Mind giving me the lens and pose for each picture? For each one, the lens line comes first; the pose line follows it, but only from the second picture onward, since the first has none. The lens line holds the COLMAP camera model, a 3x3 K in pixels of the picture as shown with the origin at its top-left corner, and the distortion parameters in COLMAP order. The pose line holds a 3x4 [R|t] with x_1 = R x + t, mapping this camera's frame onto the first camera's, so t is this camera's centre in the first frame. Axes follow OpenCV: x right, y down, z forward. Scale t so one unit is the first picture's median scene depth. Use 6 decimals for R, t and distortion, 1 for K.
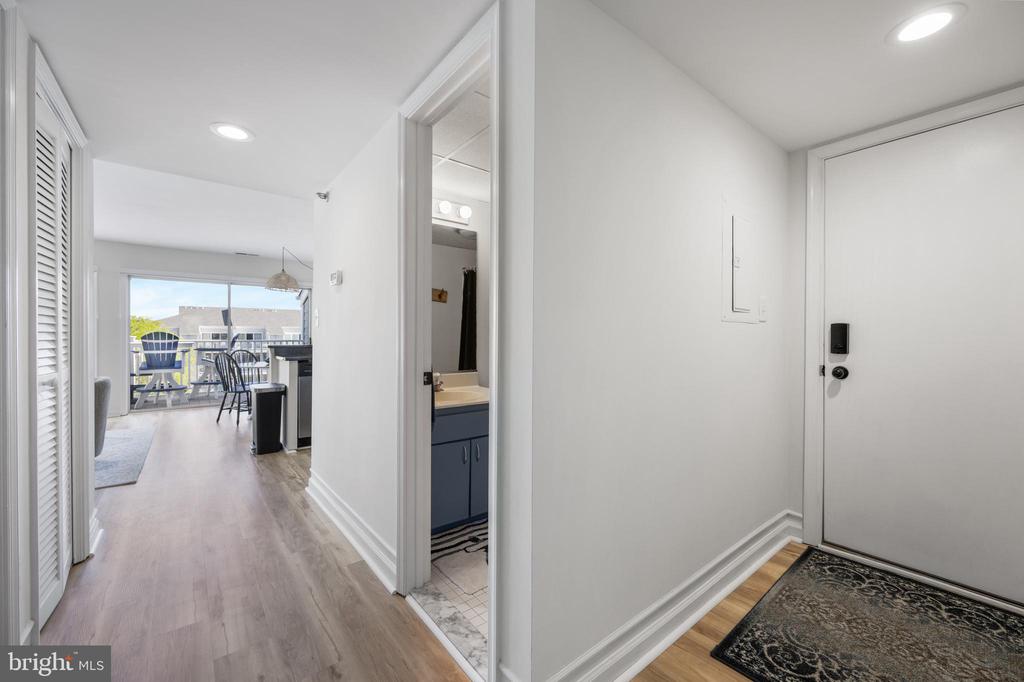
lens RADIAL K [[390.6, 0, 512.9], [0, 390.6, 339.5], [0, 0, 1]] dist [-0.001727, 0.000003]
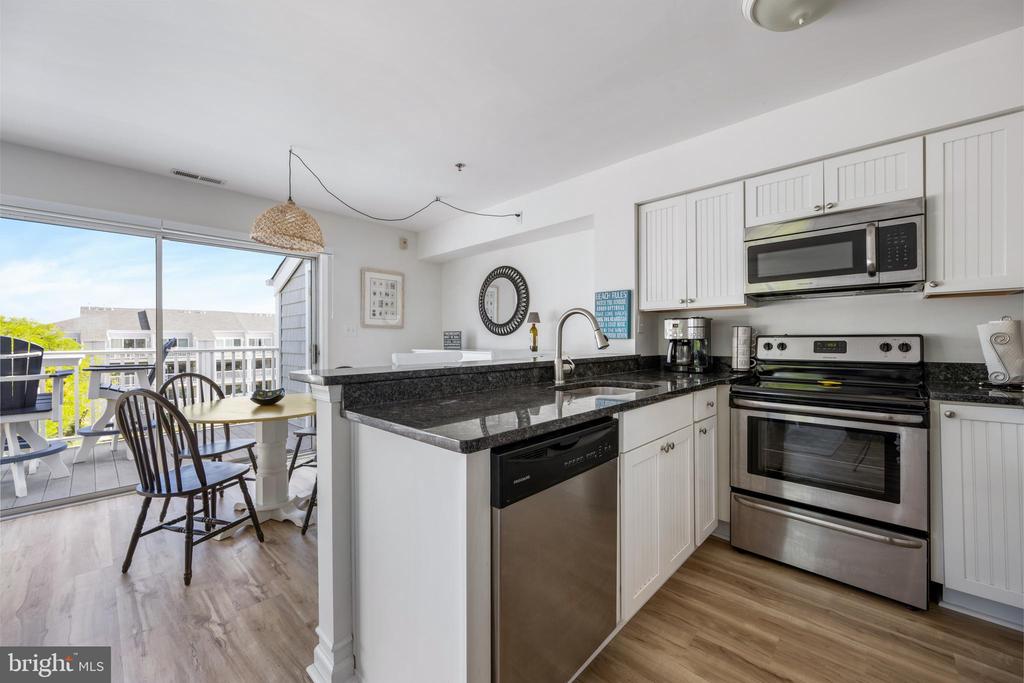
lens RADIAL K [[390.6, 0, 511.9], [0, 390.6, 340.1], [0, 0, 1]] dist [-0.001727, 0.000003]
pose [[0.992220, -0.009230, 0.124155, -0.337138], [0.009936, 0.999938, -0.005069, -0.006258], [-0.124100, 0.006263, 0.992250, 0.443838]]
